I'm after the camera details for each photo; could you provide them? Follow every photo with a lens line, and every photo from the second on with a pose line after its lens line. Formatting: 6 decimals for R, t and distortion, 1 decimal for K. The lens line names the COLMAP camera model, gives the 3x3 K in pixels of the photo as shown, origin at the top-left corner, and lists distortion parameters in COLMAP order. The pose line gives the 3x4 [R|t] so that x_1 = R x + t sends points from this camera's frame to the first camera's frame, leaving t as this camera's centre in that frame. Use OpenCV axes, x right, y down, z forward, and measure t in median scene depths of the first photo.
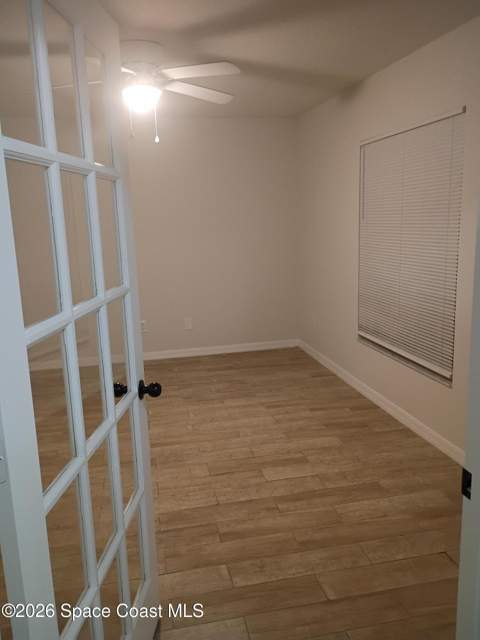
lens RADIAL K [[534.2, 0, 240.0], [0, 534.2, 320.0], [0, 0, 1]] dist [0.041955, -0.004870]
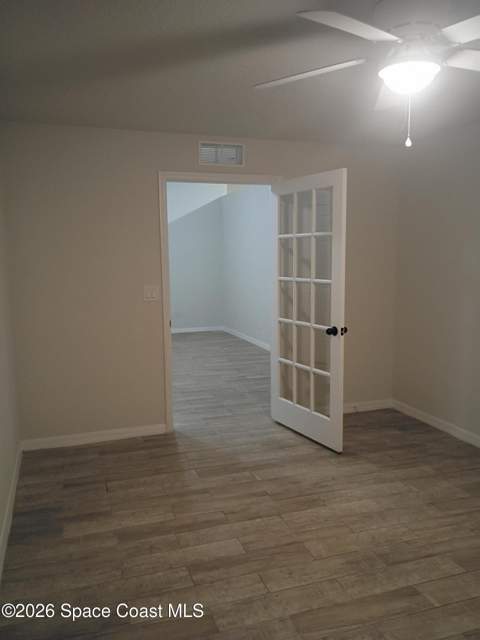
lens RADIAL K [[534.2, 0, 240.0], [0, 534.2, 320.0], [0, 0, 1]] dist [0.041955, -0.004870]
pose [[-0.992438, 0.059831, -0.107178, 0.130973], [0.021791, 0.945170, 0.325852, -0.386315], [0.120798, 0.321052, -0.939326, 1.874560]]
